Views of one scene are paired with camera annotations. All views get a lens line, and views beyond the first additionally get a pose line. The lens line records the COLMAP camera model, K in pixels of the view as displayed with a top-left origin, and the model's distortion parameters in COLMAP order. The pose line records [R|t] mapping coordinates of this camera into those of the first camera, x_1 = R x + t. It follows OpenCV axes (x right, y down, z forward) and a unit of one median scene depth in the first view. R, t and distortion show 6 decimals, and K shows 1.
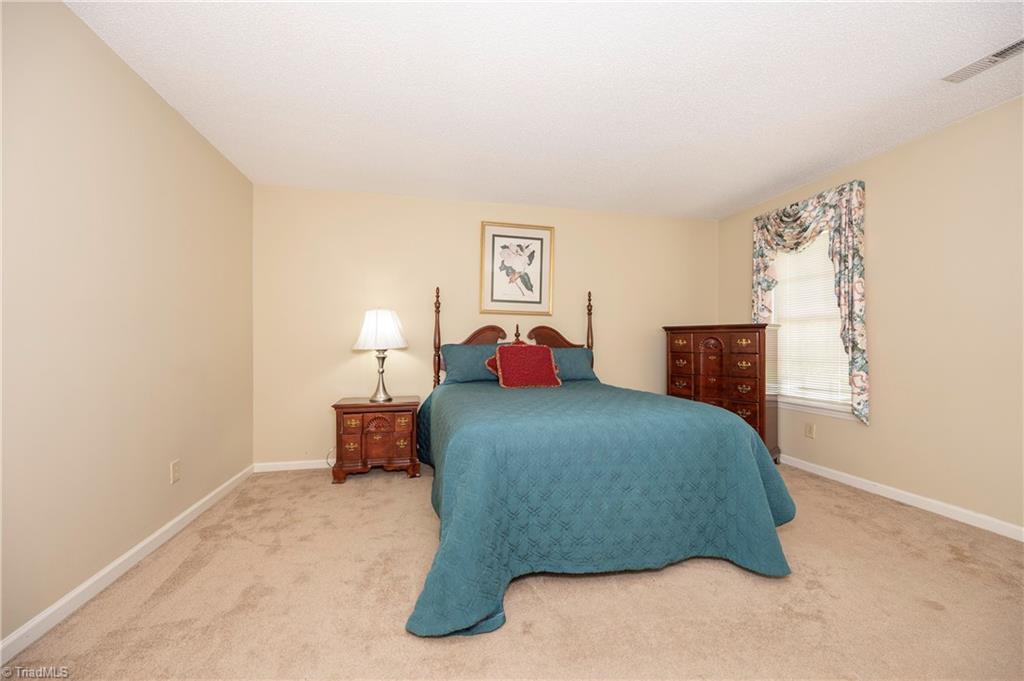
lens RADIAL K [[393.9, 0, 512.2], [0, 393.9, 341.6], [0, 0, 1]] dist [-0.000855, 0.000092]
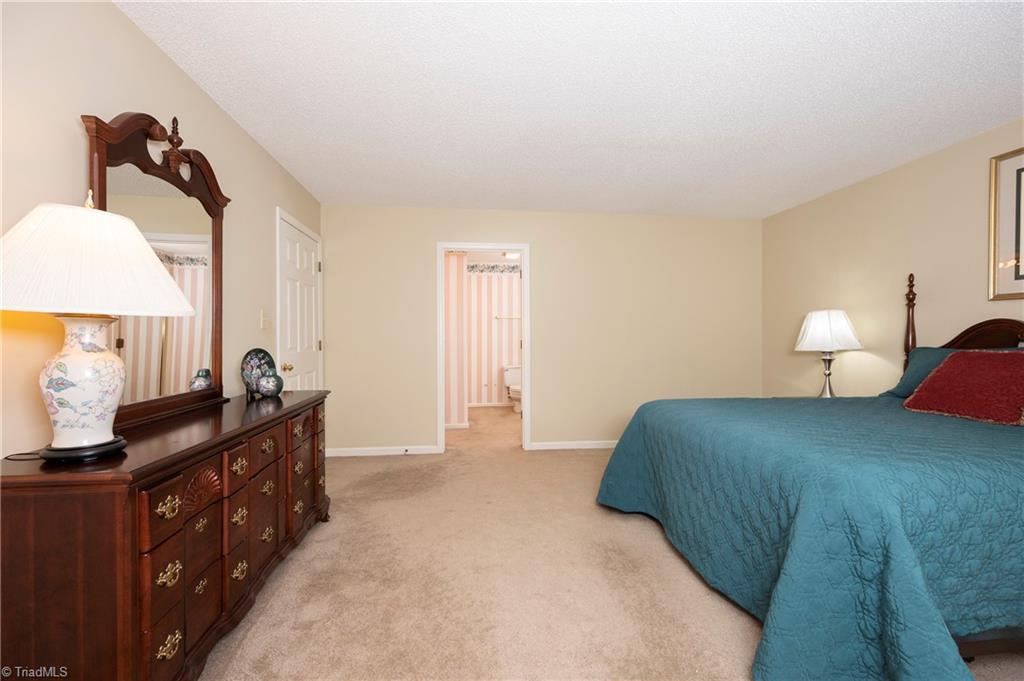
lens RADIAL K [[405.7, 0, 512.7], [0, 405.7, 340.5], [0, 0, 1]] dist [-0.001334, -0.000189]
pose [[-0.081847, 0.005533, -0.996630, 0.678360], [0.008994, 0.999948, 0.004813, -0.017718], [0.996604, -0.008570, -0.081893, 0.282868]]
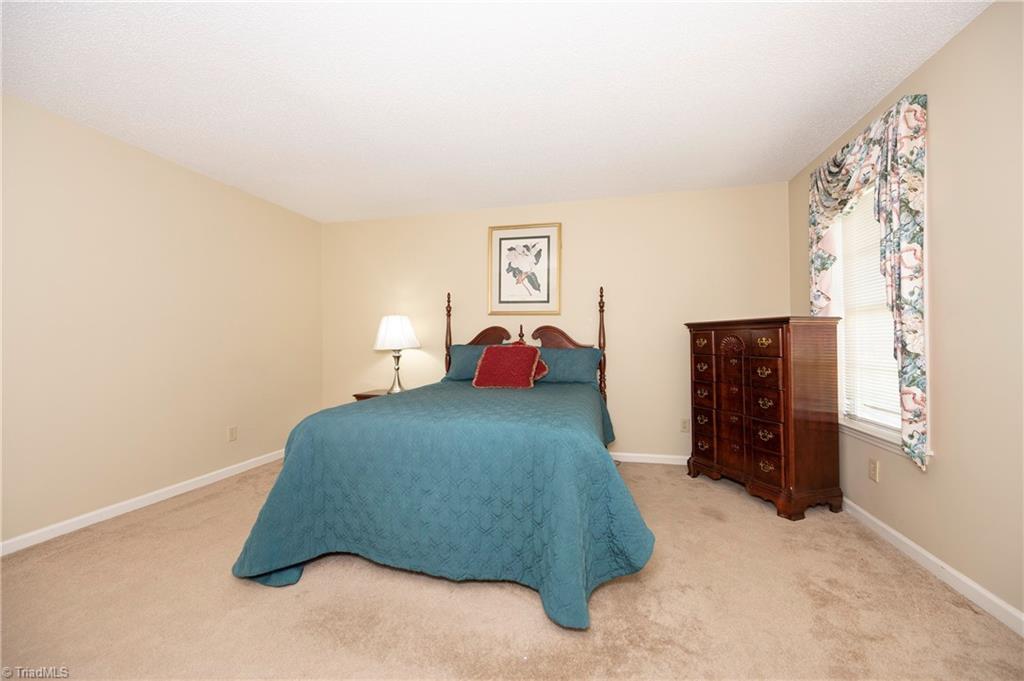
lens RADIAL K [[392.5, 0, 510.8], [0, 392.5, 336.8], [0, 0, 1]] dist [-0.001119, 0.000018]
pose [[0.895982, -0.010251, -0.443972, 0.454419], [0.007576, 0.999941, -0.007798, -0.005788], [0.444025, 0.003623, 0.896007, 0.096912]]
